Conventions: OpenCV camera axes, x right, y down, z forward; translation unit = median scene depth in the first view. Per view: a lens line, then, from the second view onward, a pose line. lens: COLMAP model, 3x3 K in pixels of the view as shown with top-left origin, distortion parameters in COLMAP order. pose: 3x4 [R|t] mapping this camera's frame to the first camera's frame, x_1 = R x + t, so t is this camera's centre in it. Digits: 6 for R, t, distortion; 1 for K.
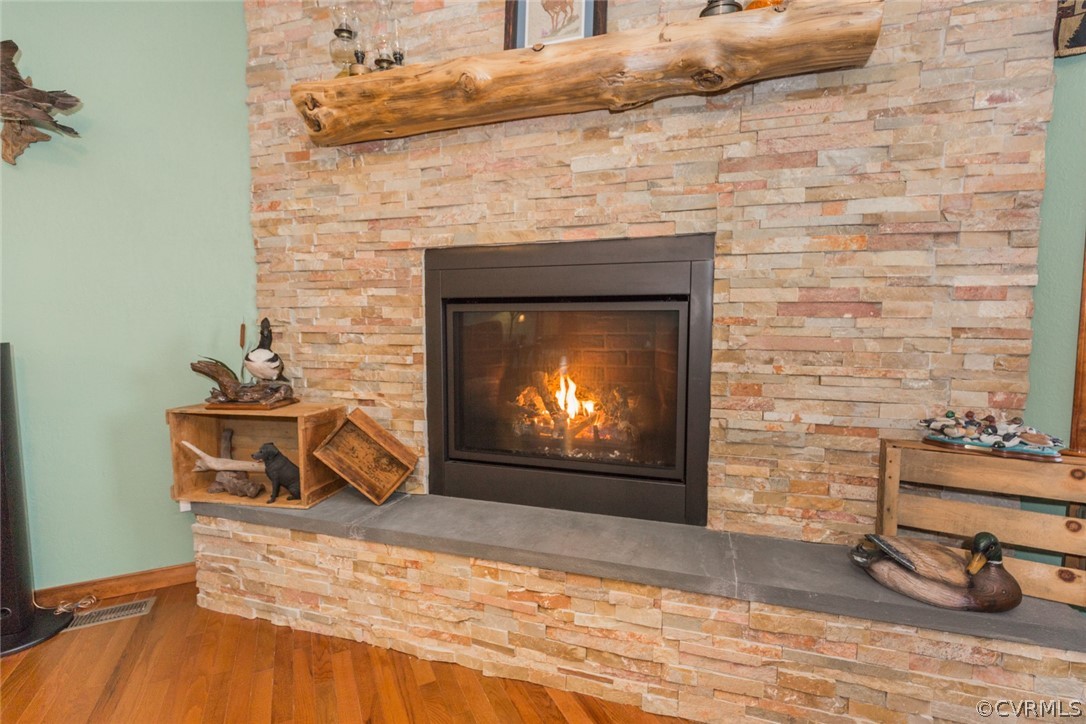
lens RADIAL K [[496.1, 0, 544.8], [0, 496.1, 363.2], [0, 0, 1]] dist [0.005074, -0.000391]
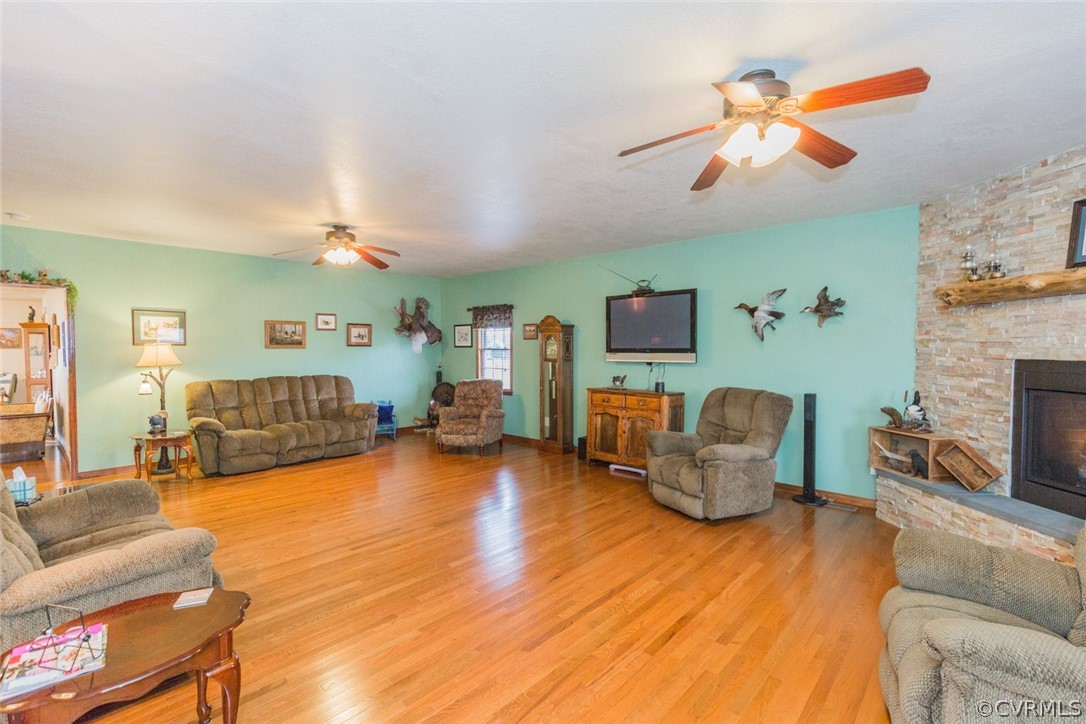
lens RADIAL K [[496.1, 0, 543.7], [0, 496.1, 364.4], [0, 0, 1]] dist [0.005074, -0.000391]
pose [[0.365306, 0.032210, -0.930330, 0.810675], [-0.067744, 0.997671, 0.007941, -0.109677], [0.928419, 0.060124, 0.366638, -1.241202]]
